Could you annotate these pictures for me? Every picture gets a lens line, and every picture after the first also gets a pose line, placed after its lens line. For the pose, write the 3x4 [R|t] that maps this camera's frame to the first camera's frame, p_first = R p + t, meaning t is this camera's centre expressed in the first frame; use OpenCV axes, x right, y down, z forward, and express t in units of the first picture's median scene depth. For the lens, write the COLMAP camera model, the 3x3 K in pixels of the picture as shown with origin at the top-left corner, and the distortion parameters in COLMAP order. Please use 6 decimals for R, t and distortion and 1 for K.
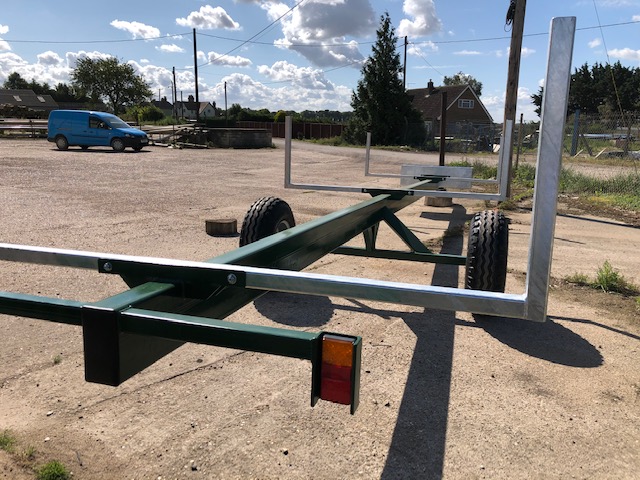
lens RADIAL K [[518.5, 0, 320.0], [0, 518.5, 240.0], [0, 0, 1]] dist [0.009755, -0.001804]
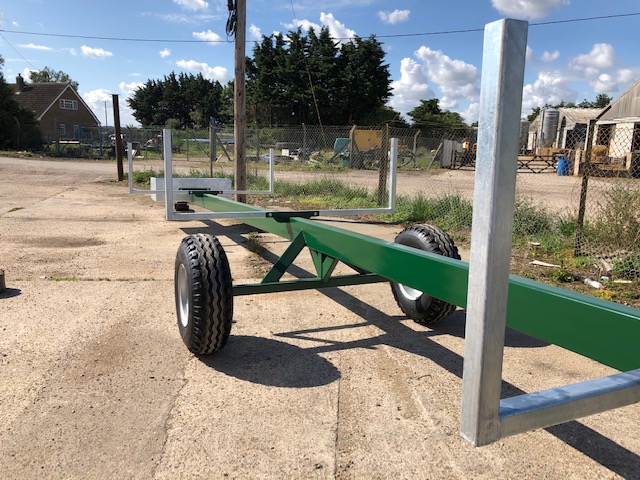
lens RADIAL K [[518.5, 0, 320.0], [0, 518.5, 240.0], [0, 0, 1]] dist [0.009755, -0.001804]
pose [[0.738316, -0.121447, 0.663431, -0.520849], [0.124406, 0.991298, 0.043018, -0.093593], [-0.662882, 0.050774, 0.747000, 0.327026]]
